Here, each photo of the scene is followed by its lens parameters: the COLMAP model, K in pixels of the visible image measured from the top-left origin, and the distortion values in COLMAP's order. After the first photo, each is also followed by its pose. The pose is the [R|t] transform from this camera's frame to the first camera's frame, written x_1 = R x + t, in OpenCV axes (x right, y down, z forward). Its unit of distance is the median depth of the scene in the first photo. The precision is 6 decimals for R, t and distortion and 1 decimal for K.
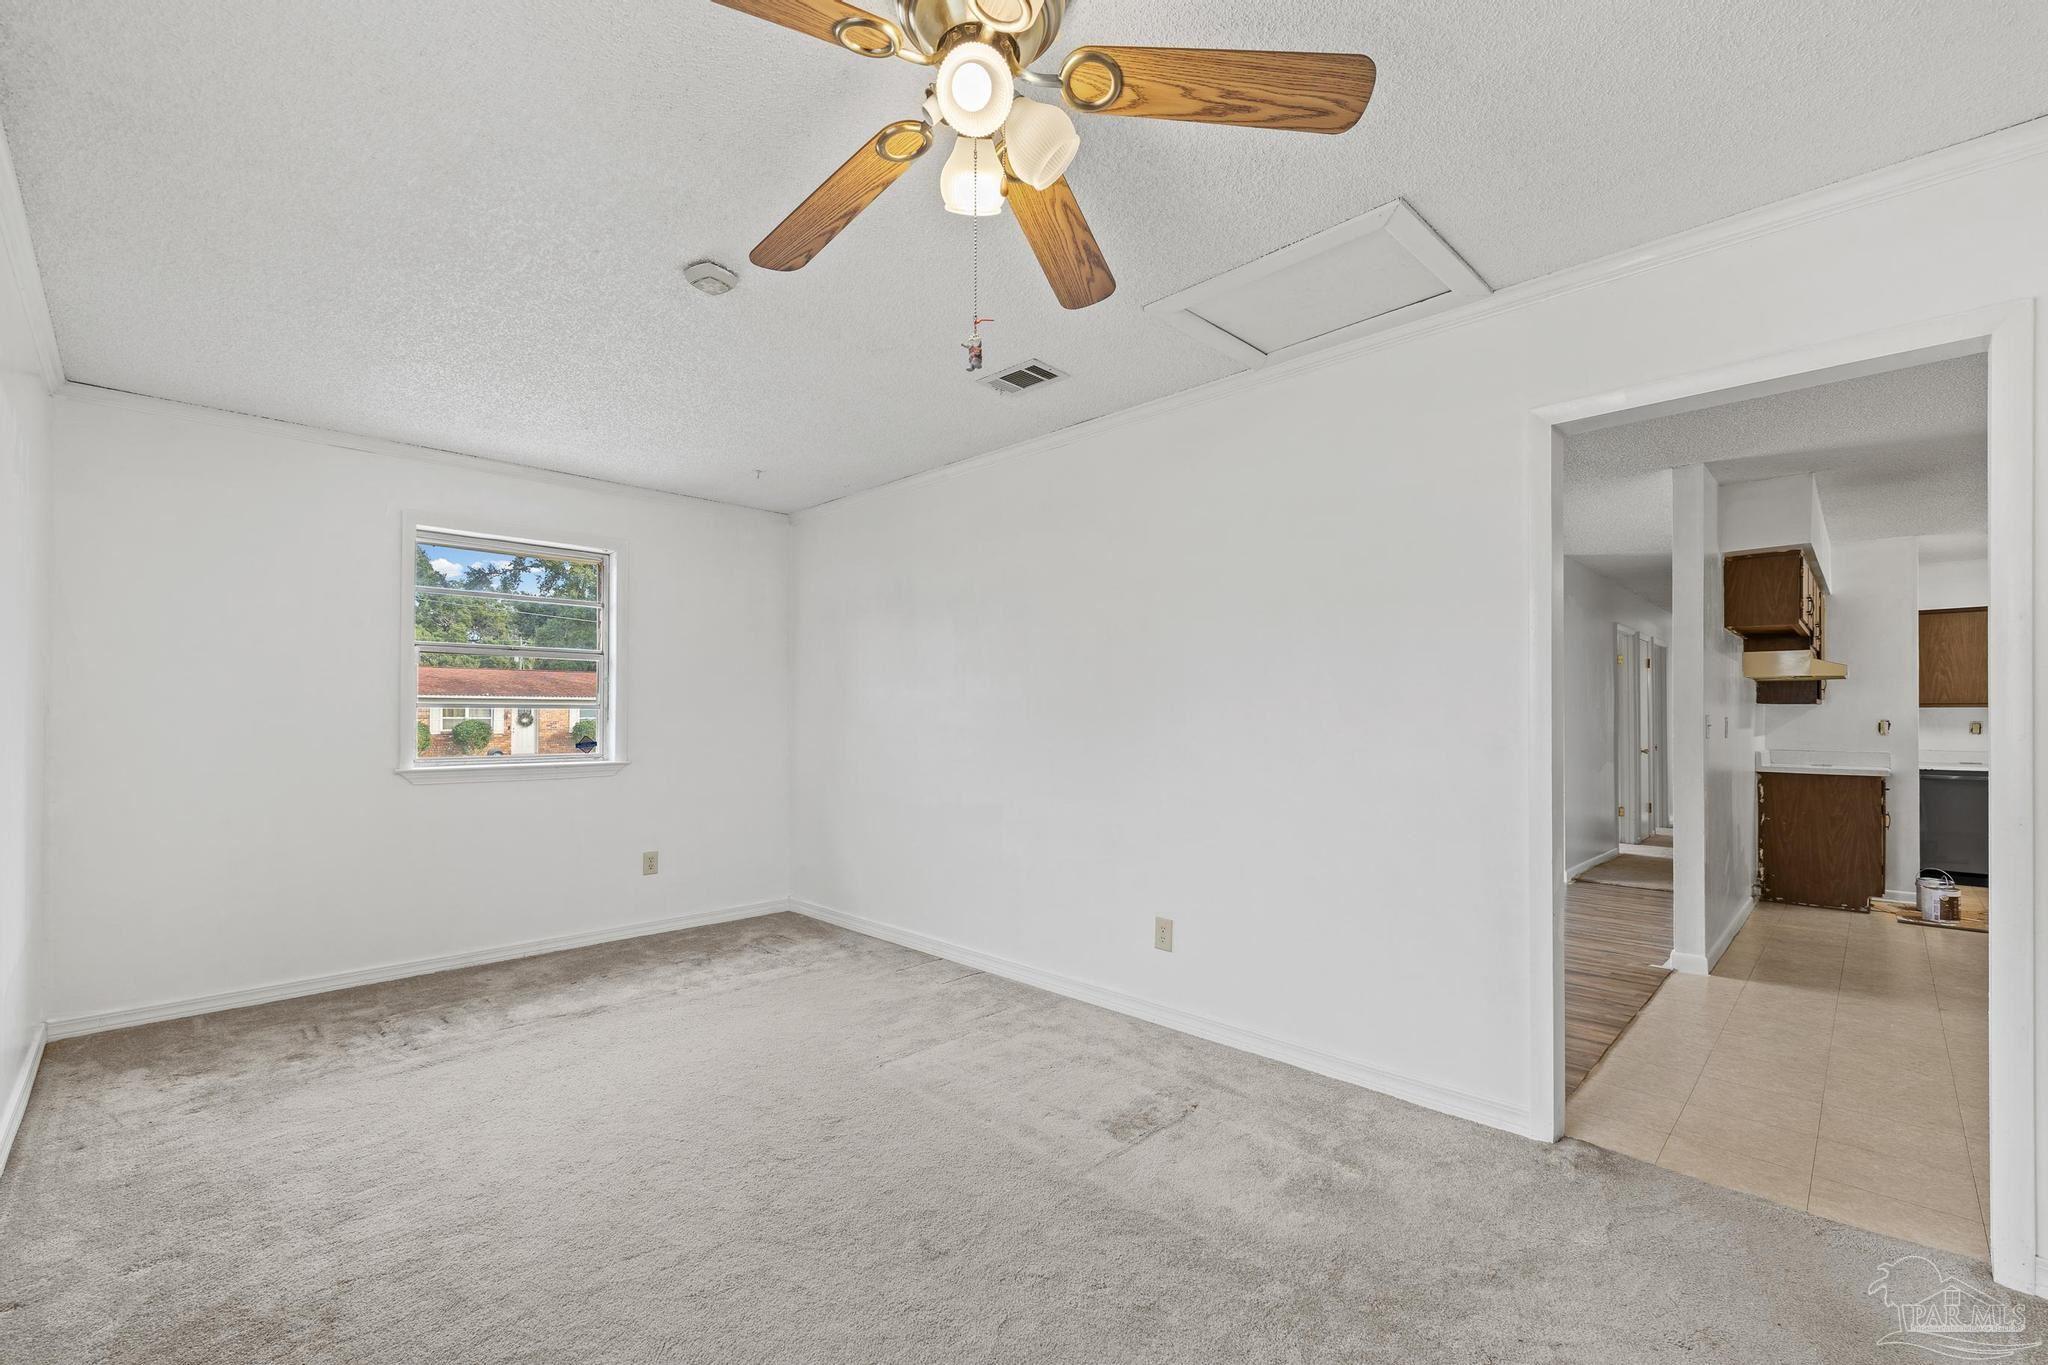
lens RADIAL K [[868.2, 0, 1015.6], [0, 868.2, 714.6], [0, 0, 1]] dist [0.000738, 0.000354]
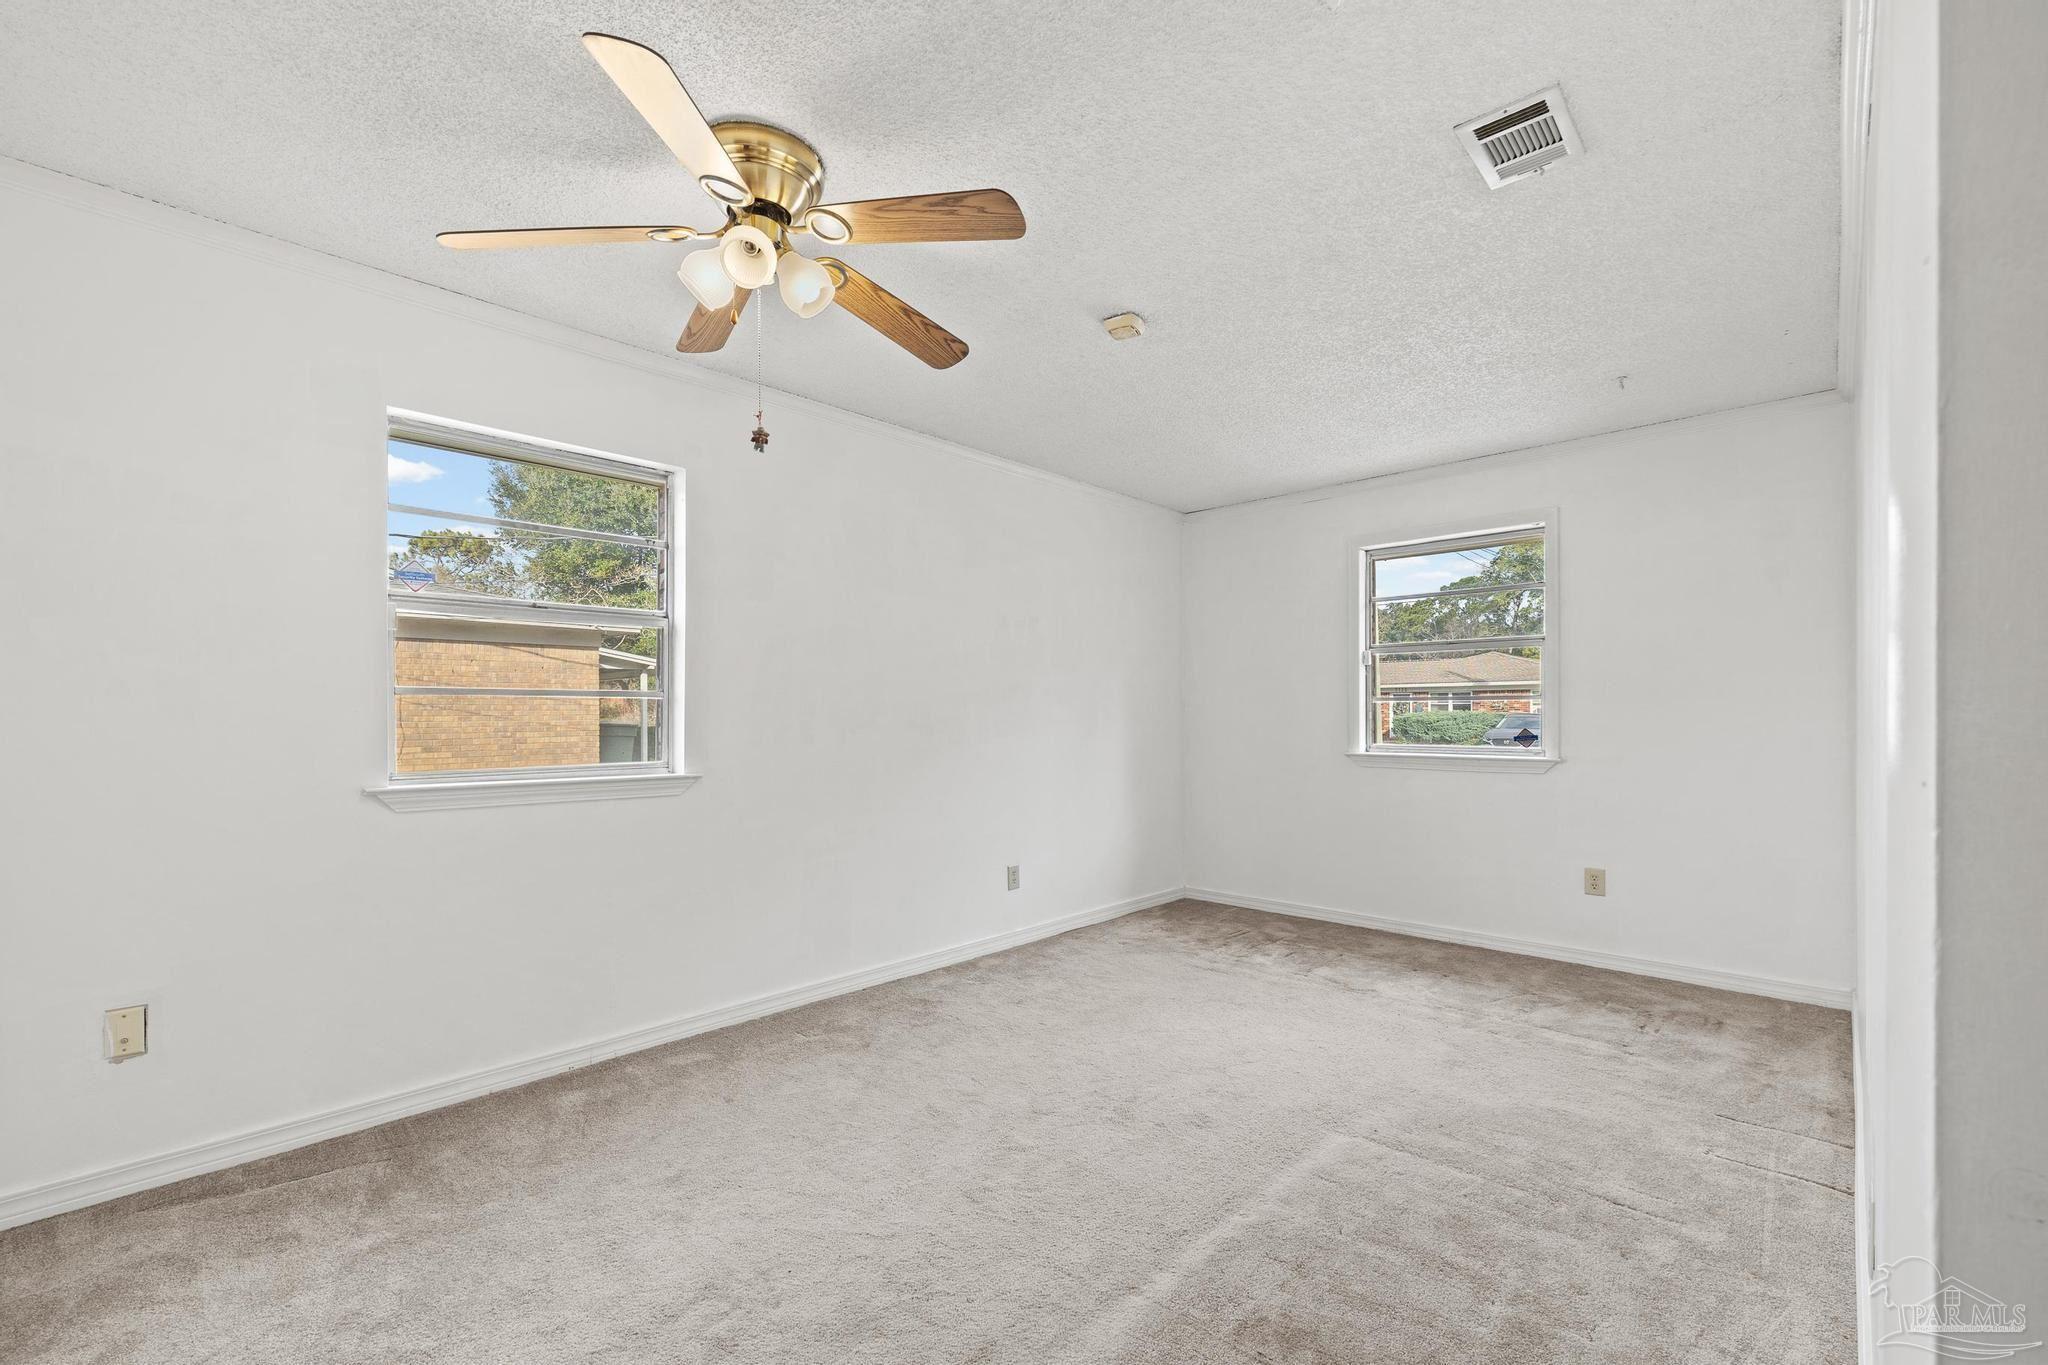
lens RADIAL K [[868.2, 0, 1015.6], [0, 868.2, 714.6], [0, 0, 1]] dist [0.000738, 0.000354]
pose [[0.010574, -0.001013, -0.999944, 0.492364], [0.007045, 0.999975, -0.000939, 0.008108], [0.999919, -0.007035, 0.010580, 0.517299]]
